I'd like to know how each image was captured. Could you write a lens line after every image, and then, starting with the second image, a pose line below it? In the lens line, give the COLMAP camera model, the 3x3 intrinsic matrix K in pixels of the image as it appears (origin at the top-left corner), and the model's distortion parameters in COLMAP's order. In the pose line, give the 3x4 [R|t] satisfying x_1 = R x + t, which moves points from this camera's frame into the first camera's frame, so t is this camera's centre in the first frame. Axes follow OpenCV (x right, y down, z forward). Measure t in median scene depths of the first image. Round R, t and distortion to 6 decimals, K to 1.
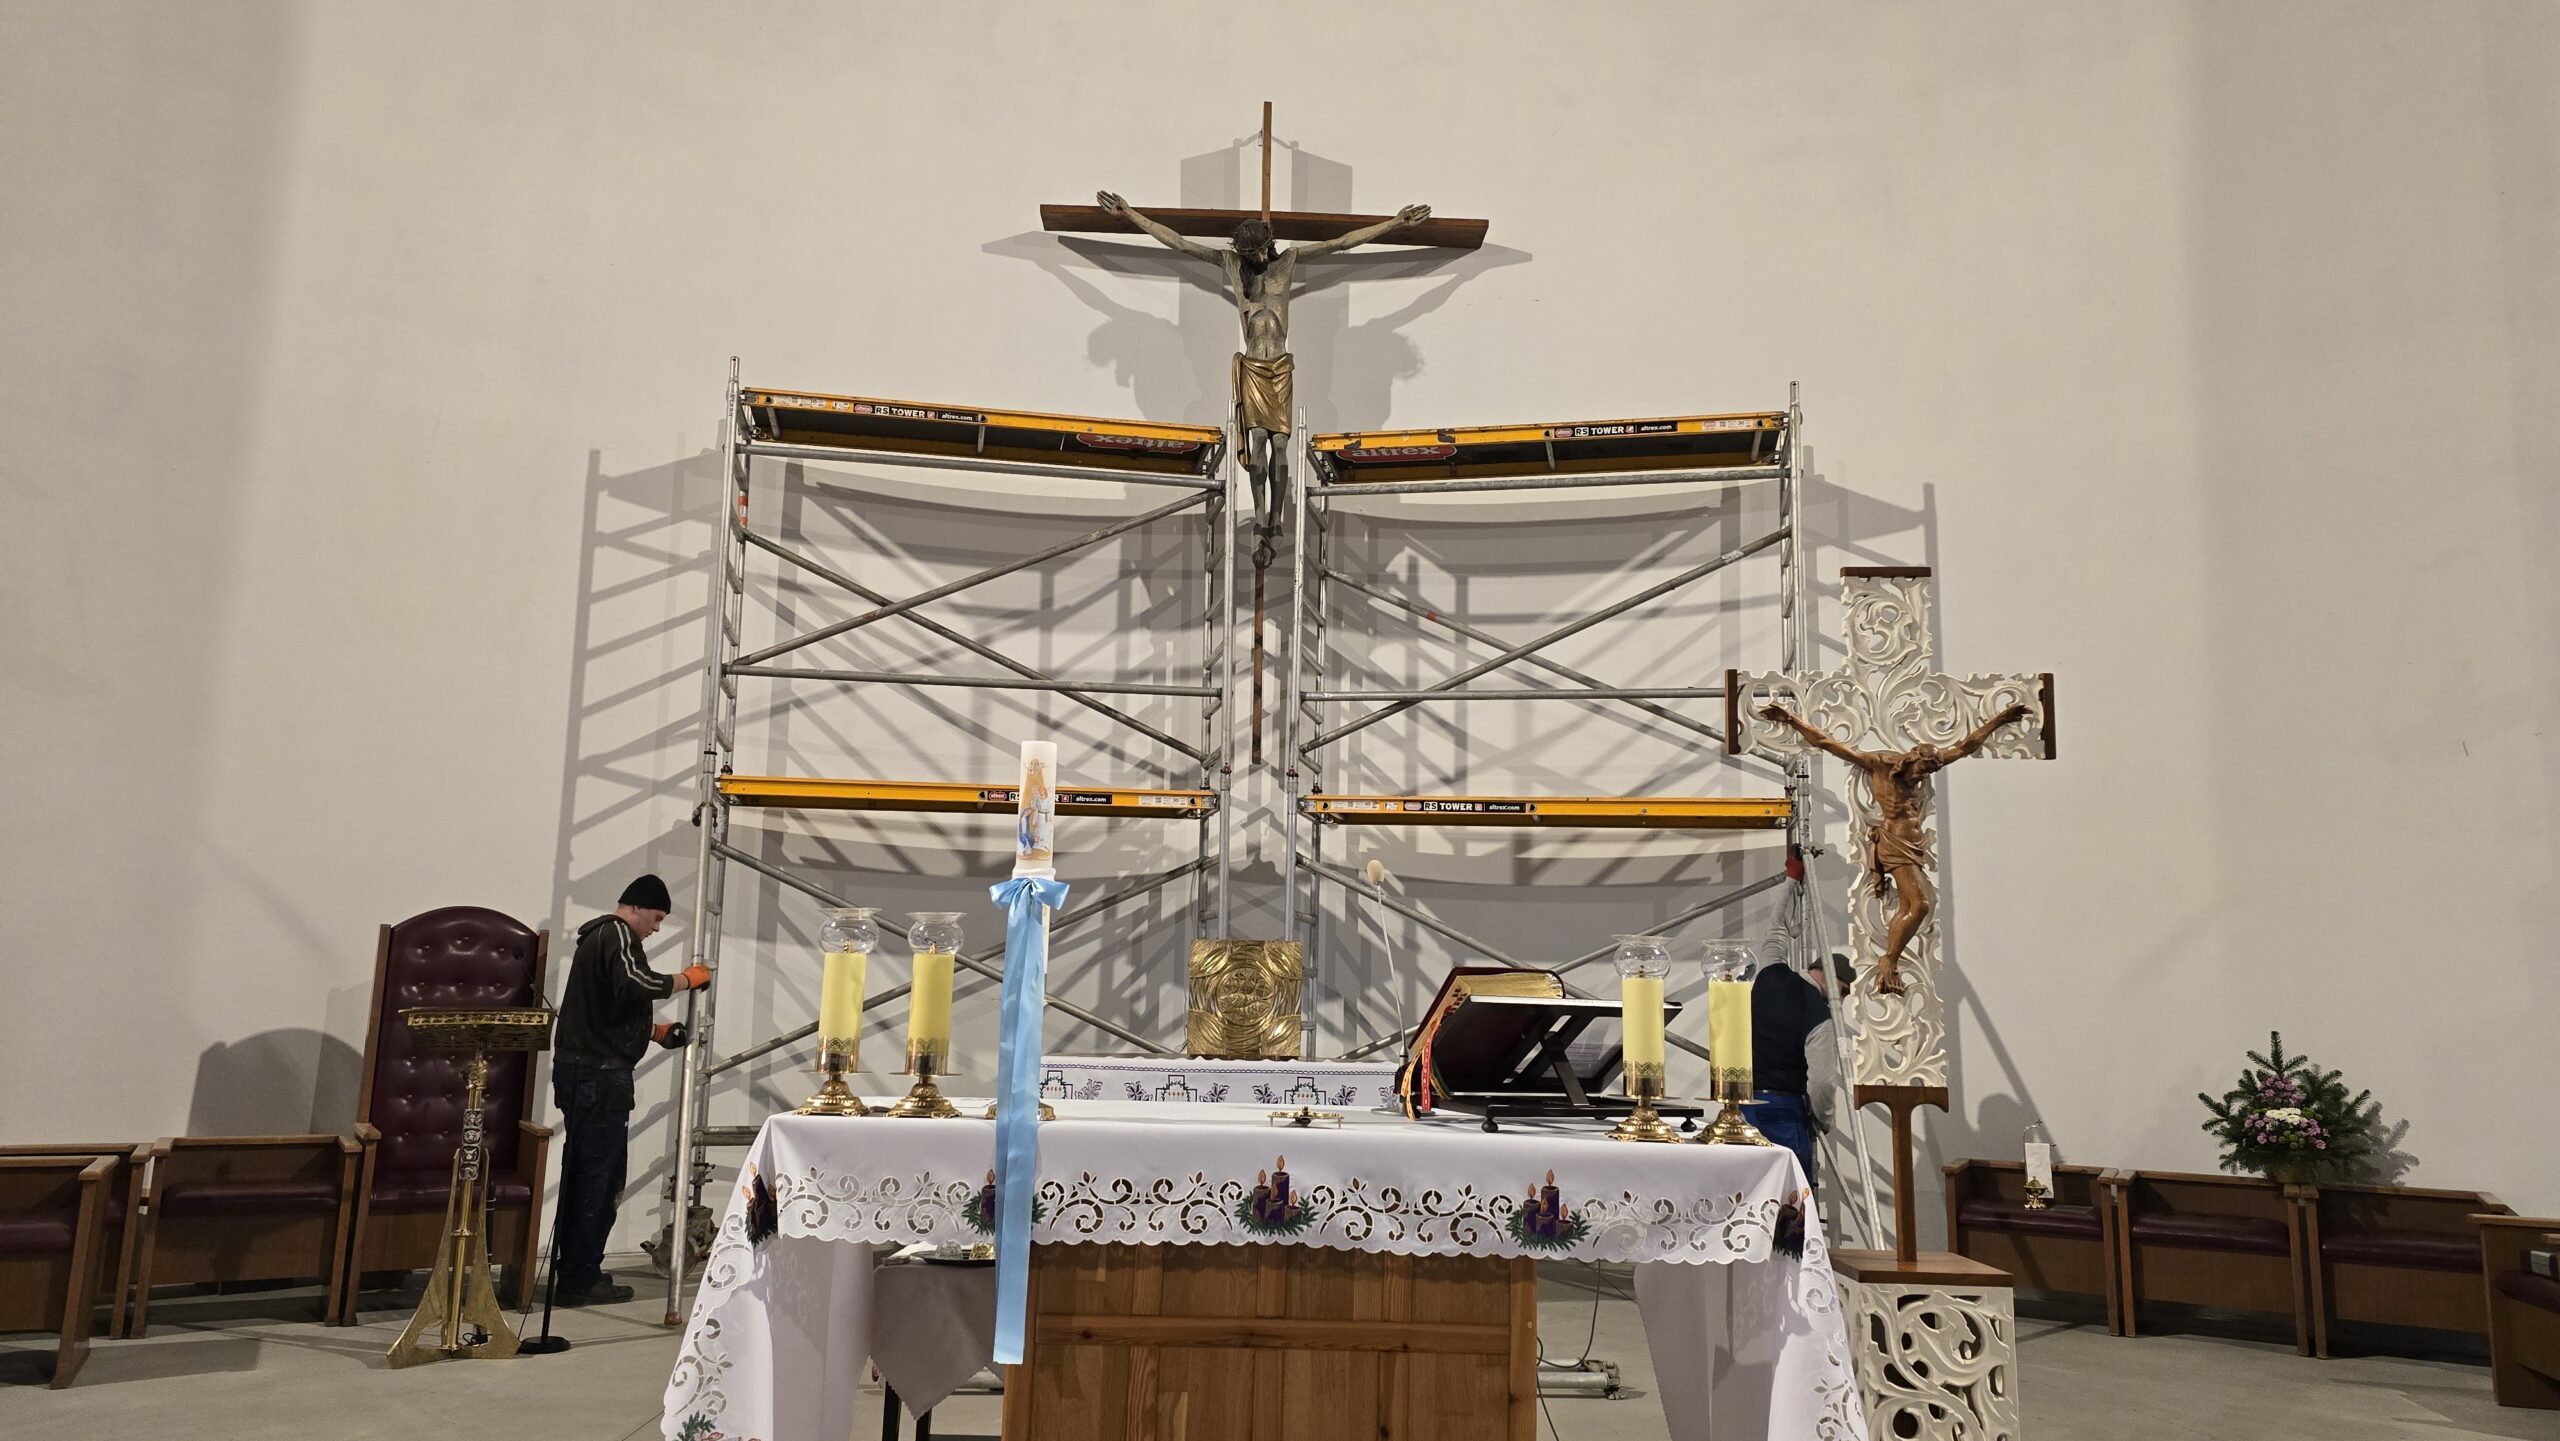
lens RADIAL K [[1690.8, 0, 1275.8], [0, 1690.8, 707.6], [0, 0, 1]] dist [-0.002664, -0.012885]
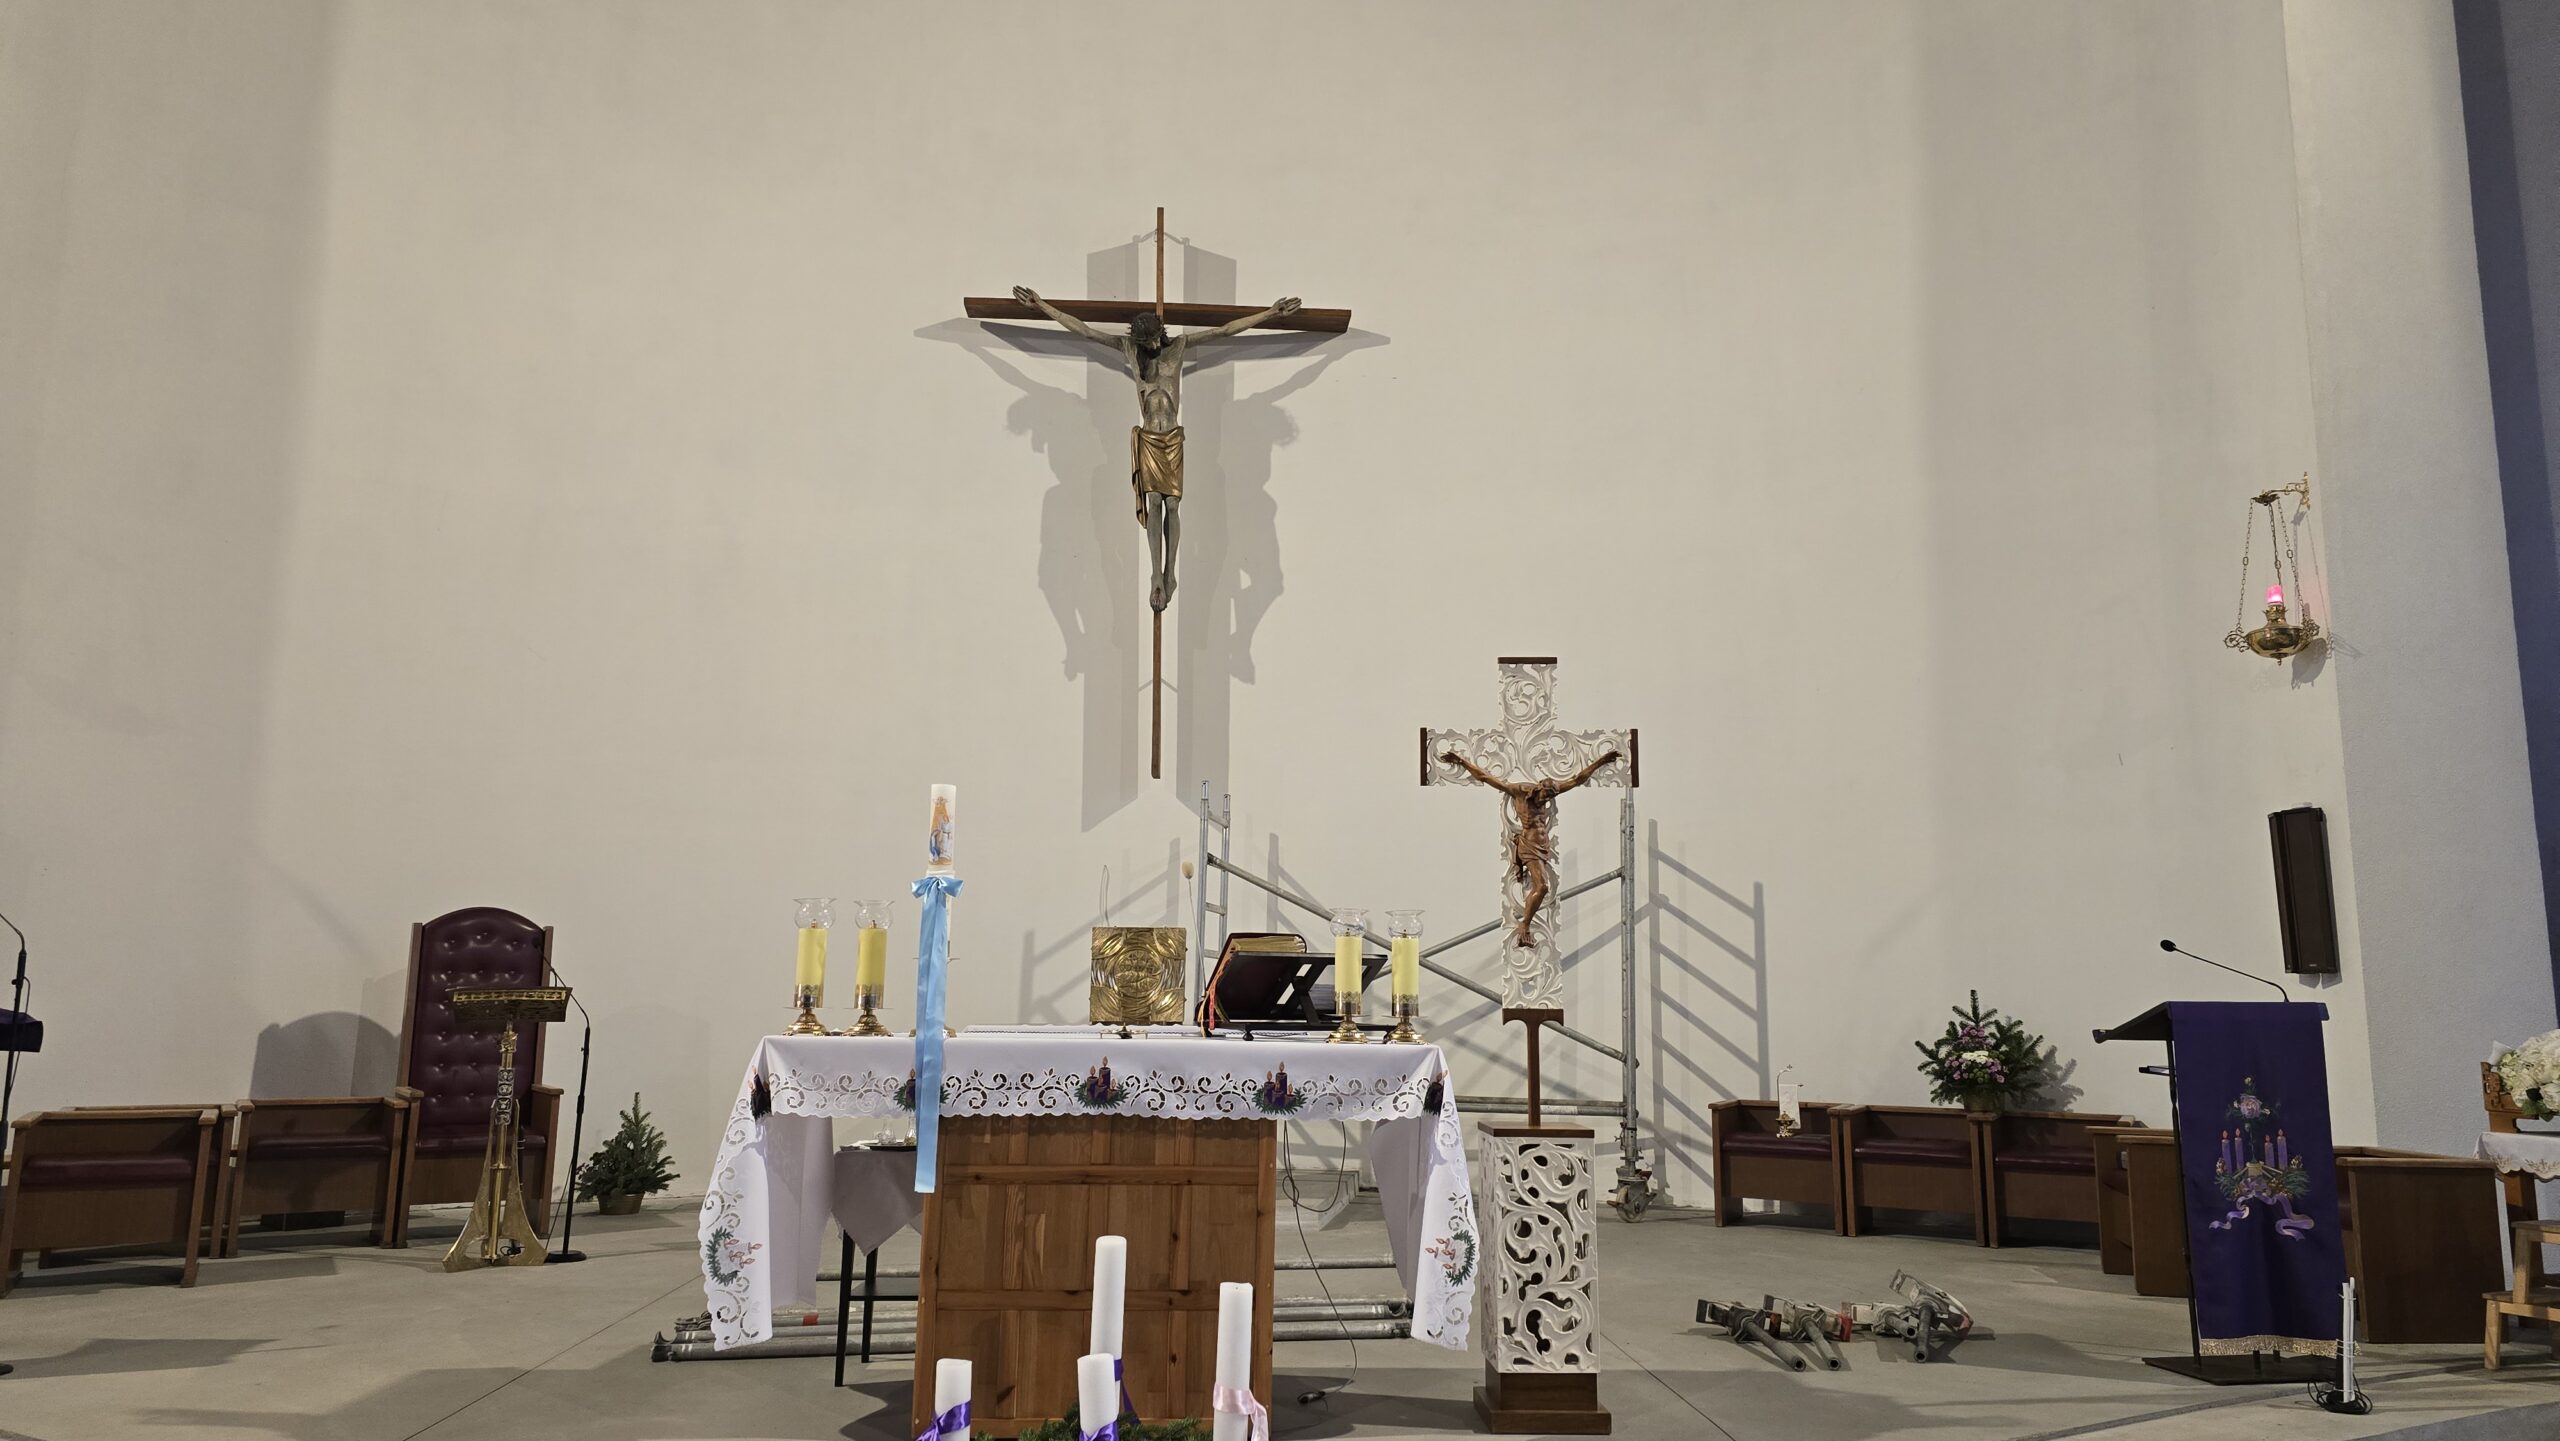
lens RADIAL K [[1690.8, 0, 1287.8], [0, 1690.8, 727.6], [0, 0, 1]] dist [-0.002664, -0.012885]
pose [[0.999283, -0.009009, 0.036766, 0.052254], [0.008567, 0.999889, 0.012159, -0.021591], [-0.036871, -0.011835, 0.999250, -0.238251]]
